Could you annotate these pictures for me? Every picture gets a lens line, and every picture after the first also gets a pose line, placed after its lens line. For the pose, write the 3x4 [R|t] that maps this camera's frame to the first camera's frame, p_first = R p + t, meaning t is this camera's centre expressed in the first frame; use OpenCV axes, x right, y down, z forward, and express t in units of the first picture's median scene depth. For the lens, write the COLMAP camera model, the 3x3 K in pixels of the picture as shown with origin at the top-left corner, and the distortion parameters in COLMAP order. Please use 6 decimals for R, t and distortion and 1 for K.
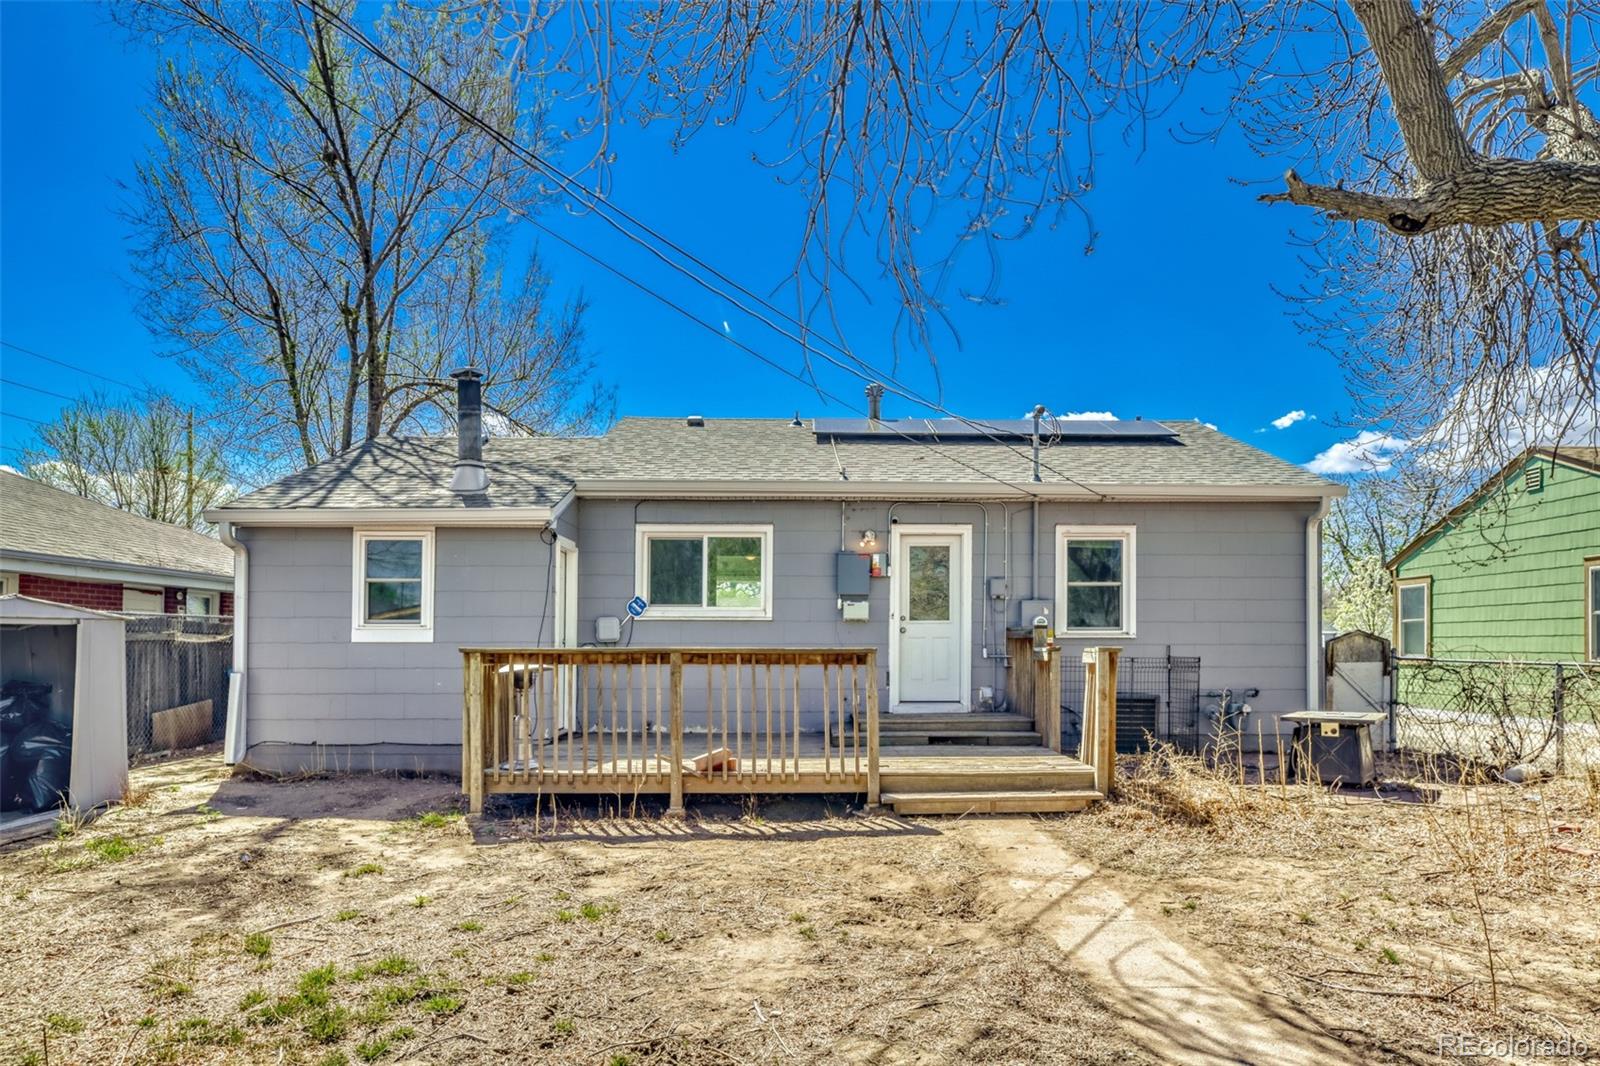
lens RADIAL K [[970.8, 0, 800.0], [0, 970.8, 533.0], [0, 0, 1]] dist [0.000131, -0.000008]
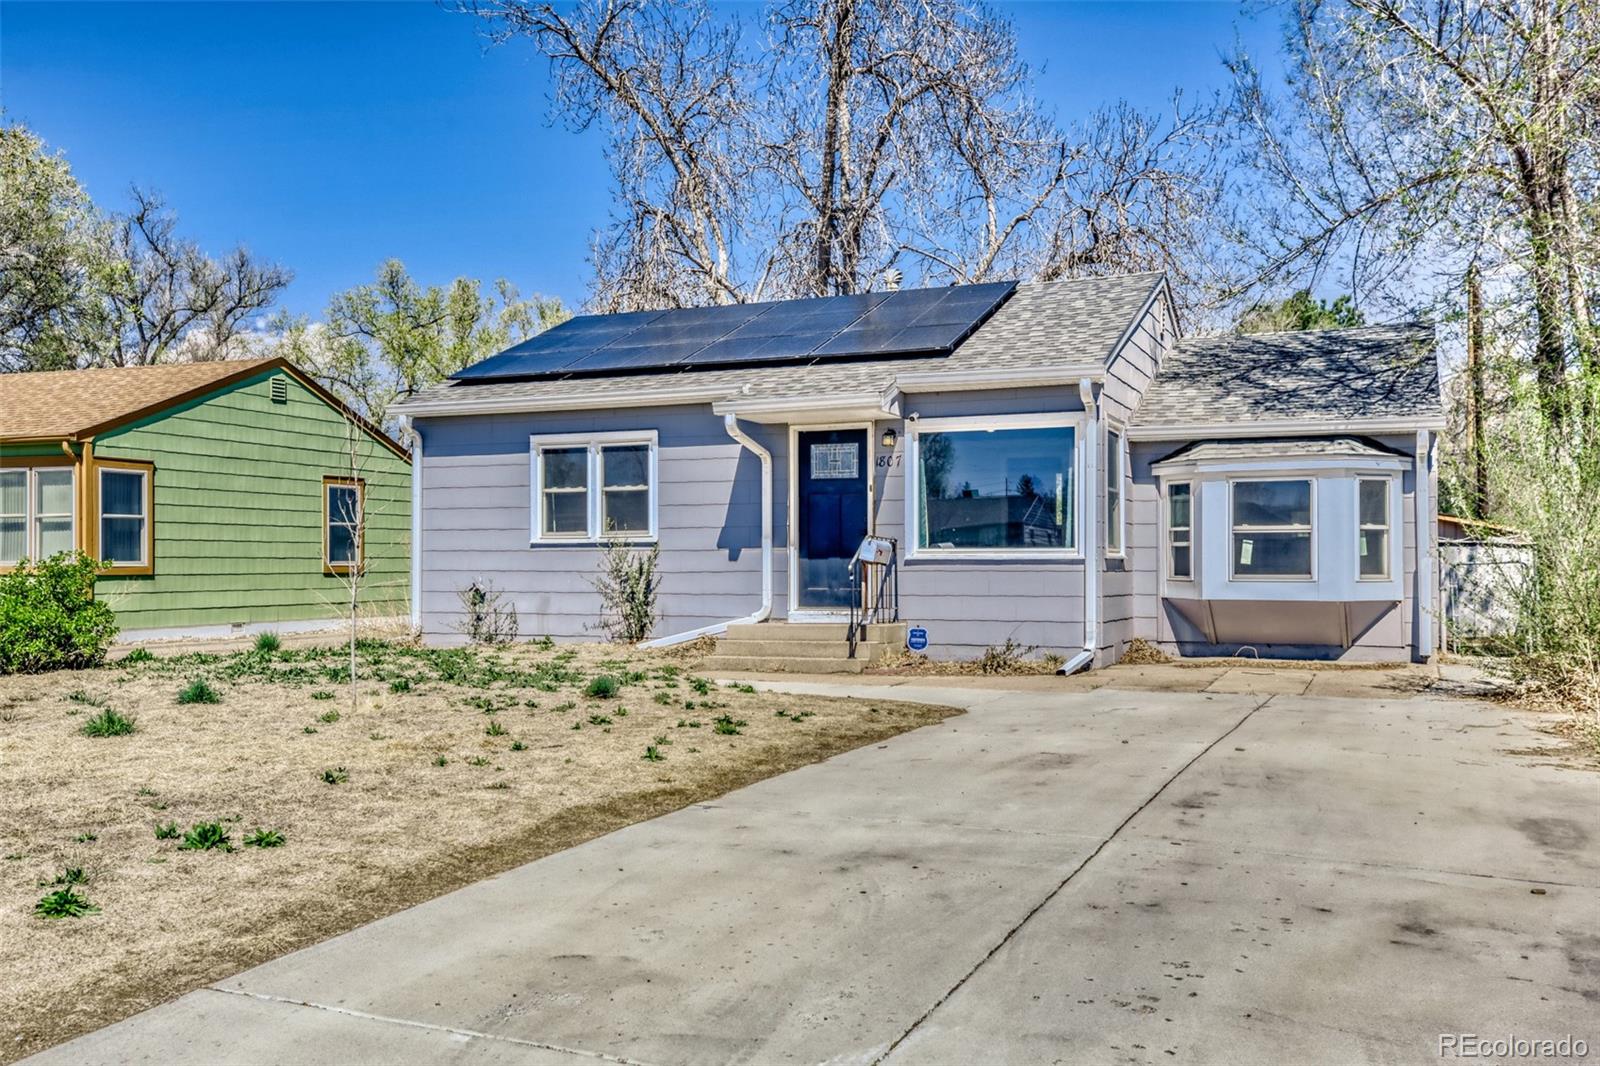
lens RADIAL K [[1445.4, 0, 800.2], [0, 1445.4, 552.8], [0, 0, 1]] dist [0.043663, 0.003751]
pose [[-0.917388, -0.003990, 0.397974, -0.345947], [-0.052662, 0.992375, -0.111443, 0.249654], [-0.394495, -0.123194, -0.910603, 2.098549]]
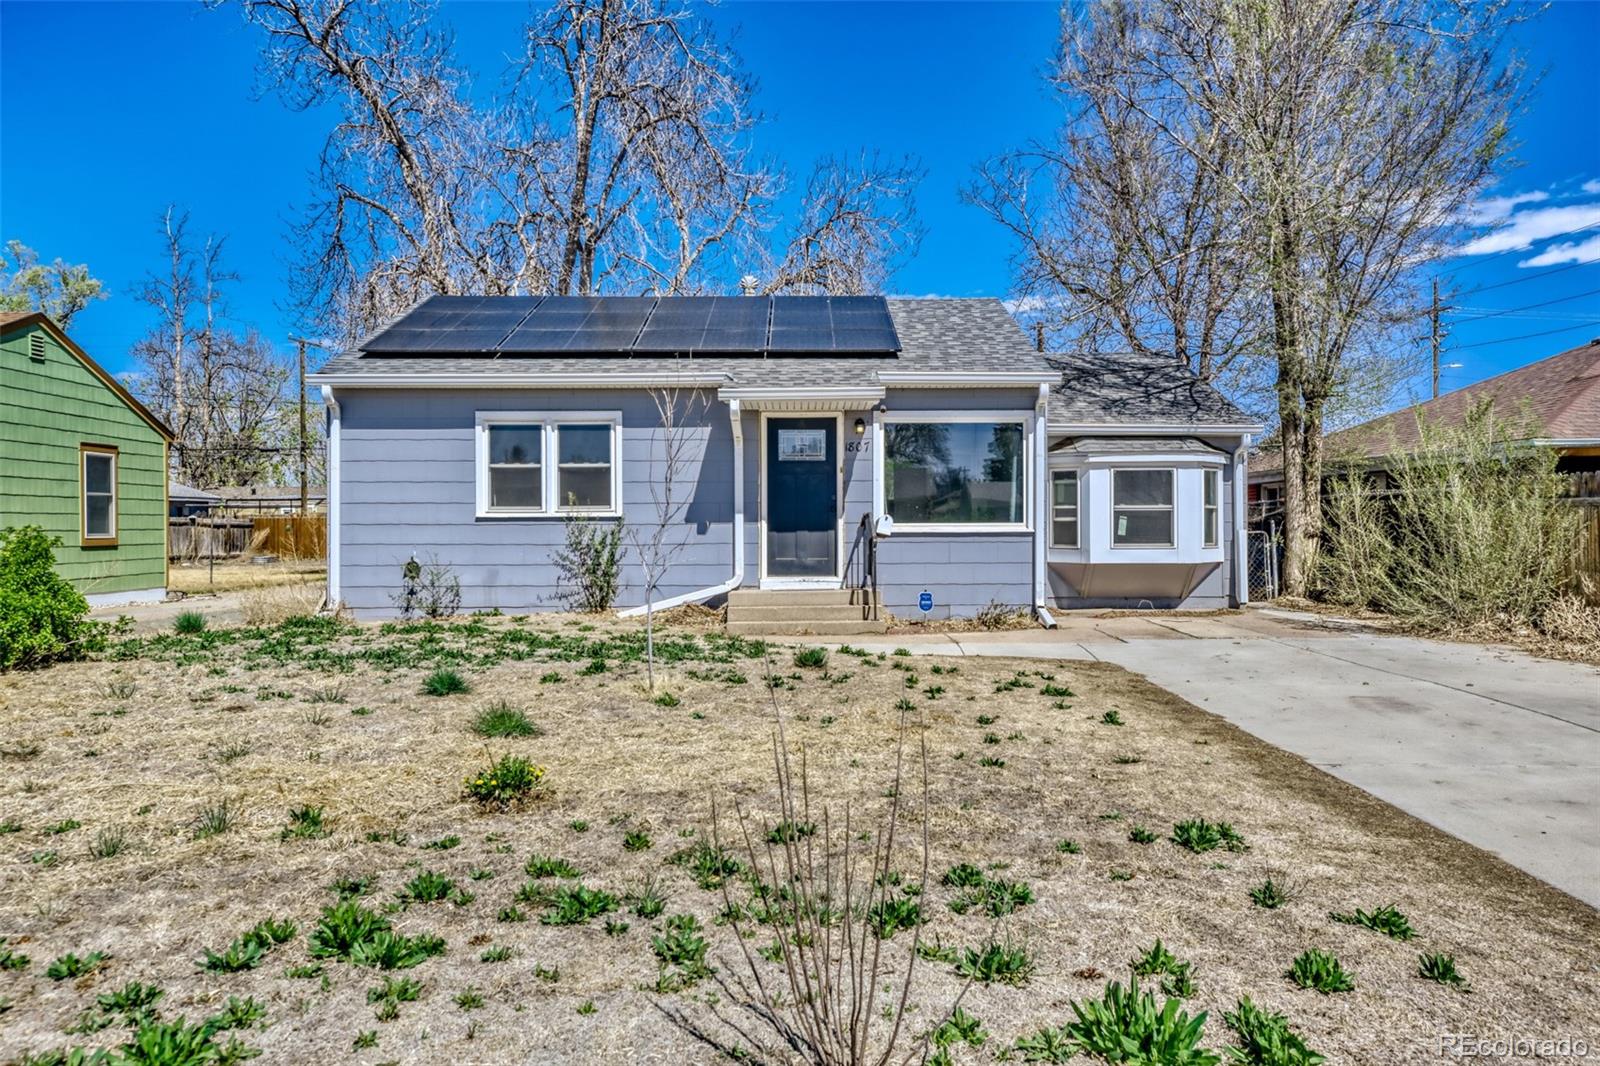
lens RADIAL K [[1212.2, 0, 800.0], [0, 1212.2, 533.0], [0, 0, 1]] dist [0.003266, 0.048835]
pose [[-0.999802, -0.004097, -0.019493, 0.040442], [-0.001876, 0.993637, -0.112611, 0.248166], [0.019830, -0.112552, -0.993448, 2.115093]]
